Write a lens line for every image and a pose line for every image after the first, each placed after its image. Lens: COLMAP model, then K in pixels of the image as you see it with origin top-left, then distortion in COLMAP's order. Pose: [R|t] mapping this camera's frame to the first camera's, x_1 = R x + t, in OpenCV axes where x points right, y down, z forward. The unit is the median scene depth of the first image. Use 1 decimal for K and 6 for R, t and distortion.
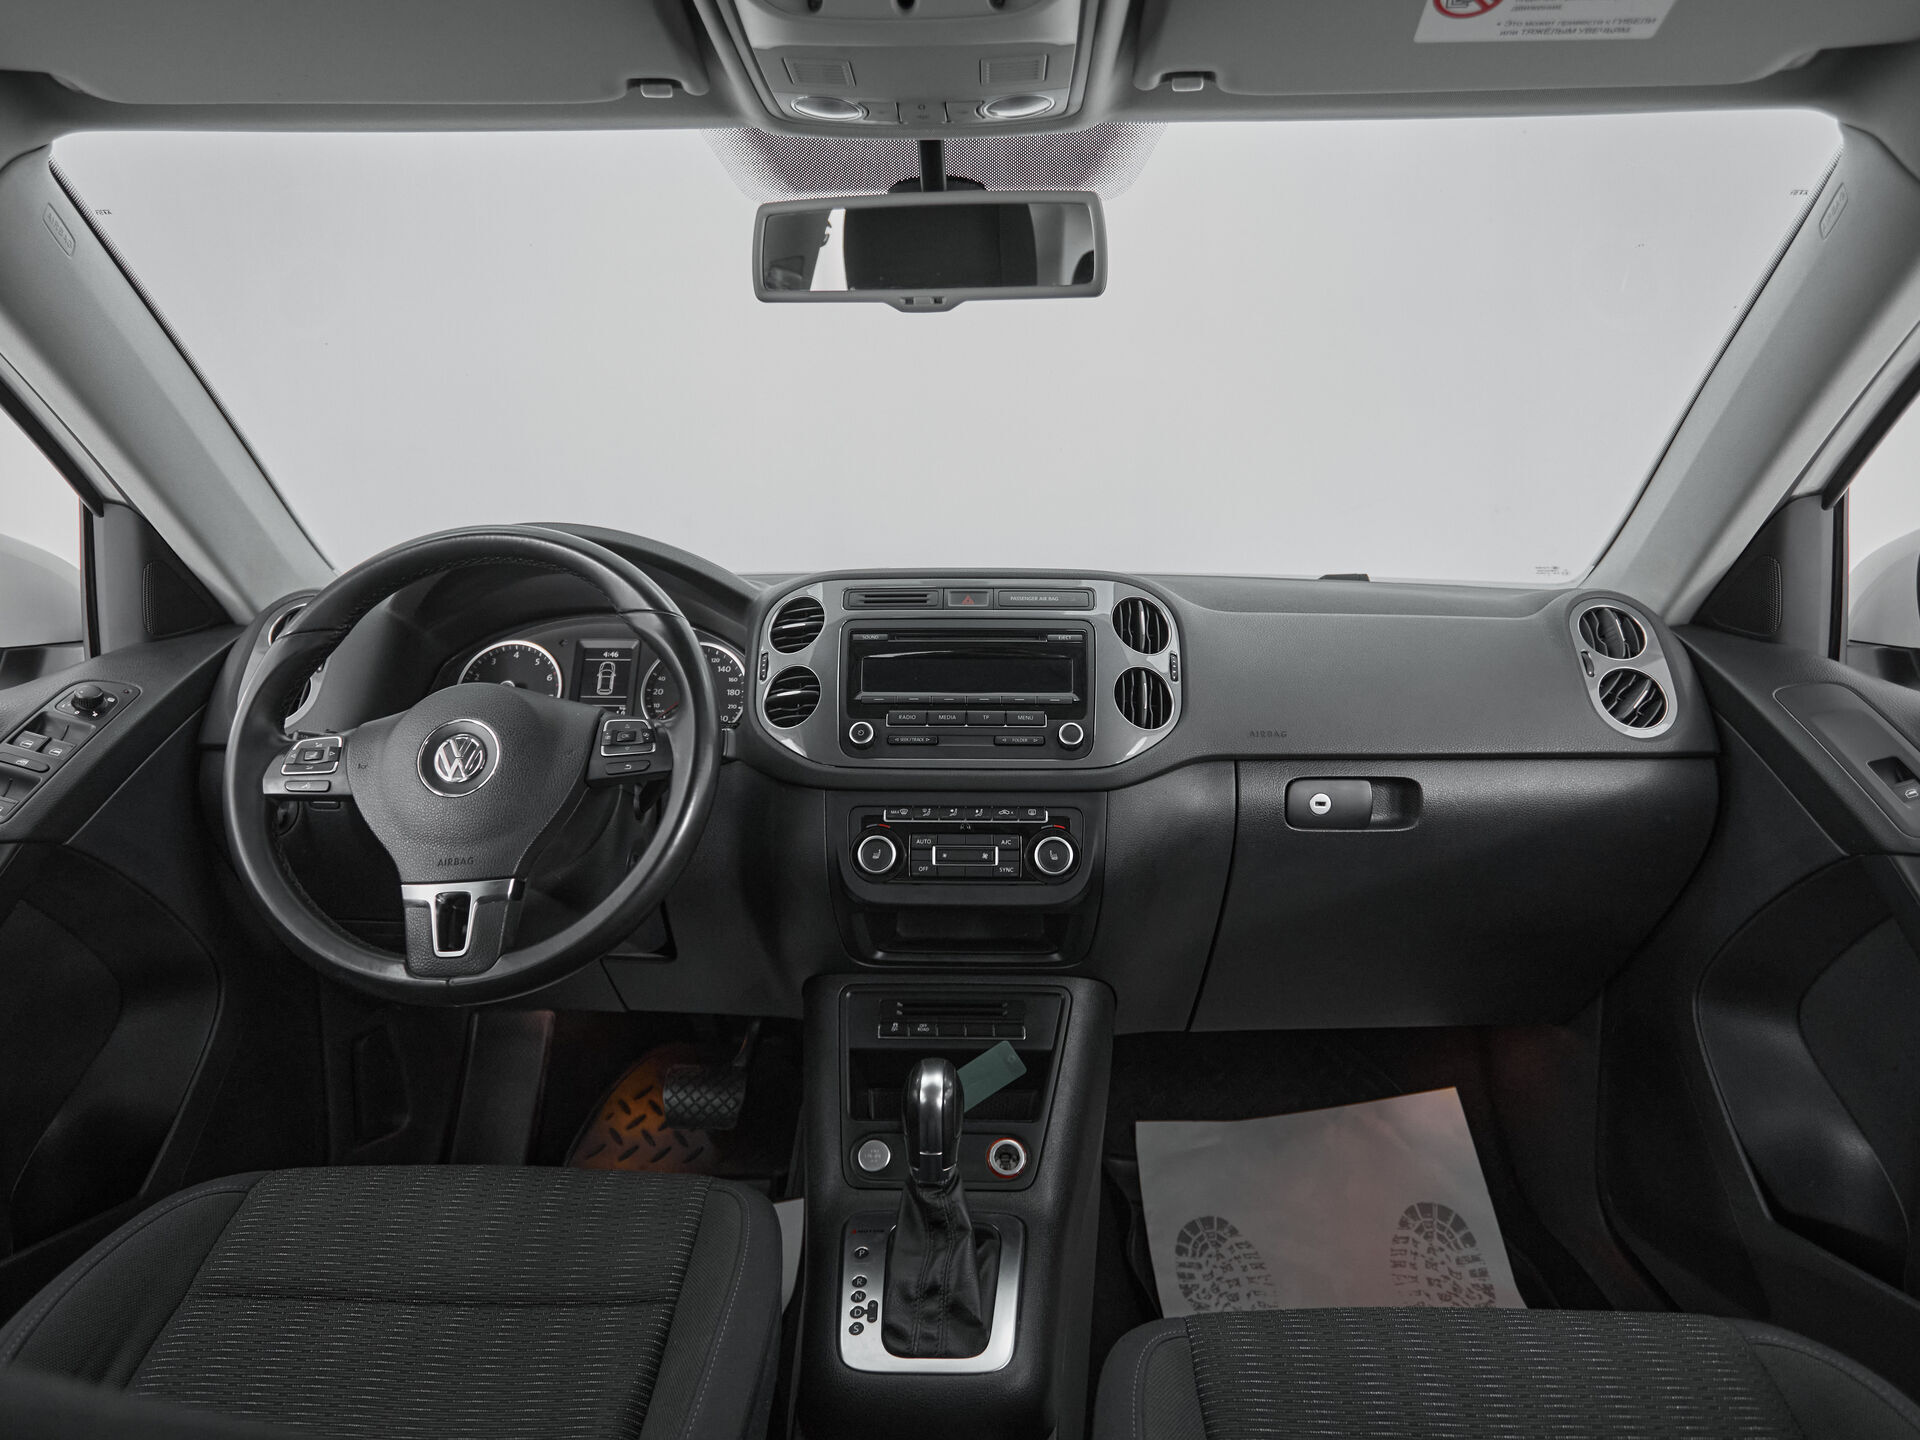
lens RADIAL K [[1031.9, 0, 923.0], [0, 1031.9, 738.9], [0, 0, 1]] dist [-0.000576, -0.002921]
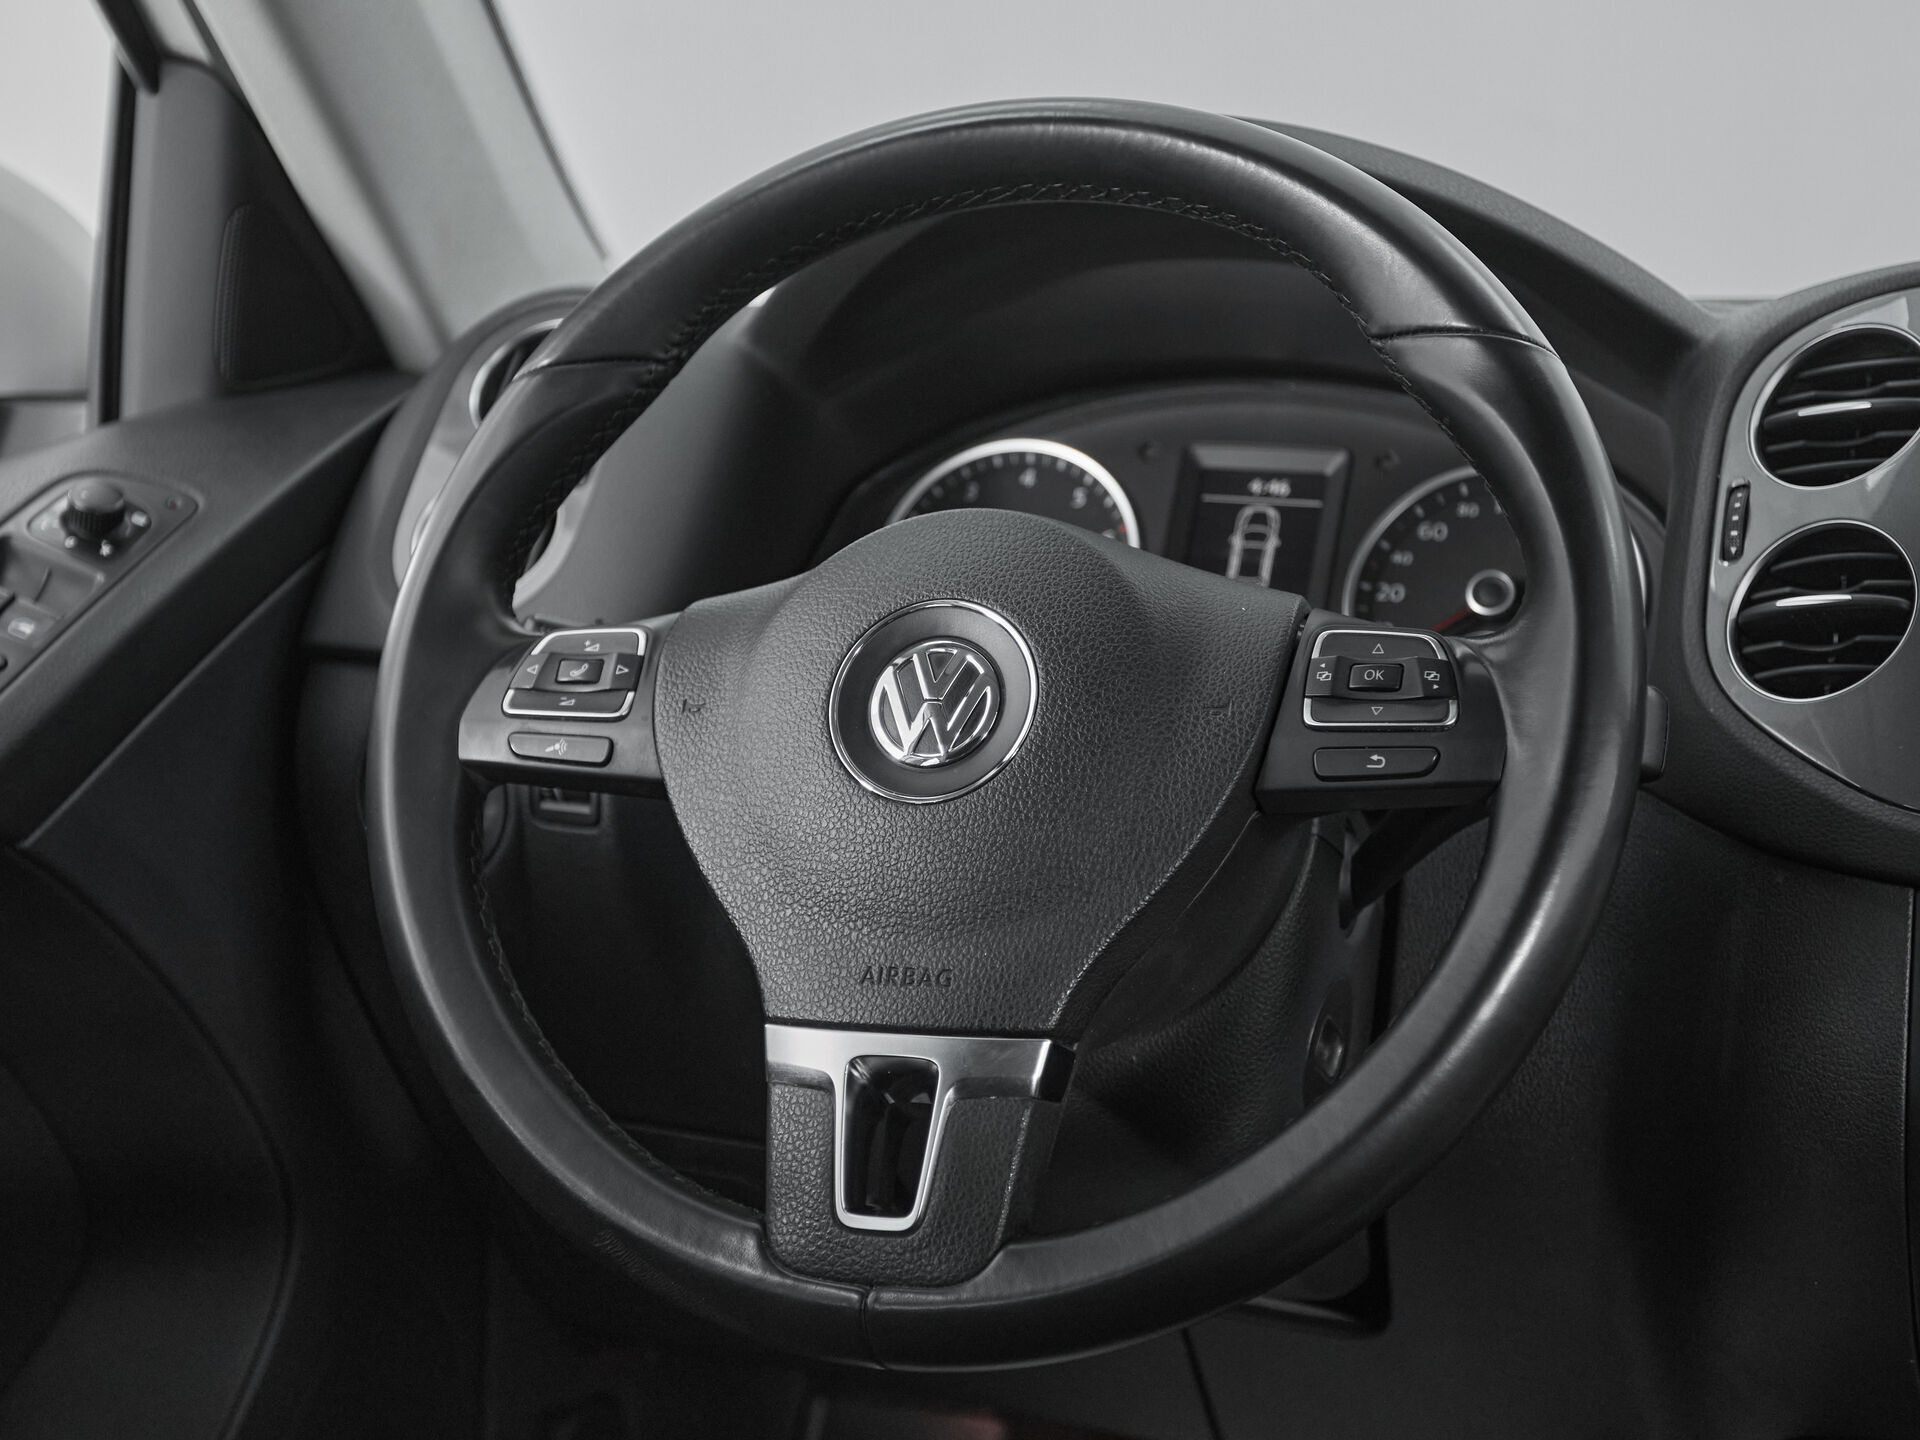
lens RADIAL K [[2622.5, 0, 1025.4], [0, 2622.5, 704.5], [0, 0, 1]] dist [0.036106, 0.000000]
pose [[0.948062, 0.070635, -0.310145, -0.106429], [-0.083408, 0.996119, -0.028099, 0.037417], [0.306957, 0.052508, 0.950274, 0.093340]]
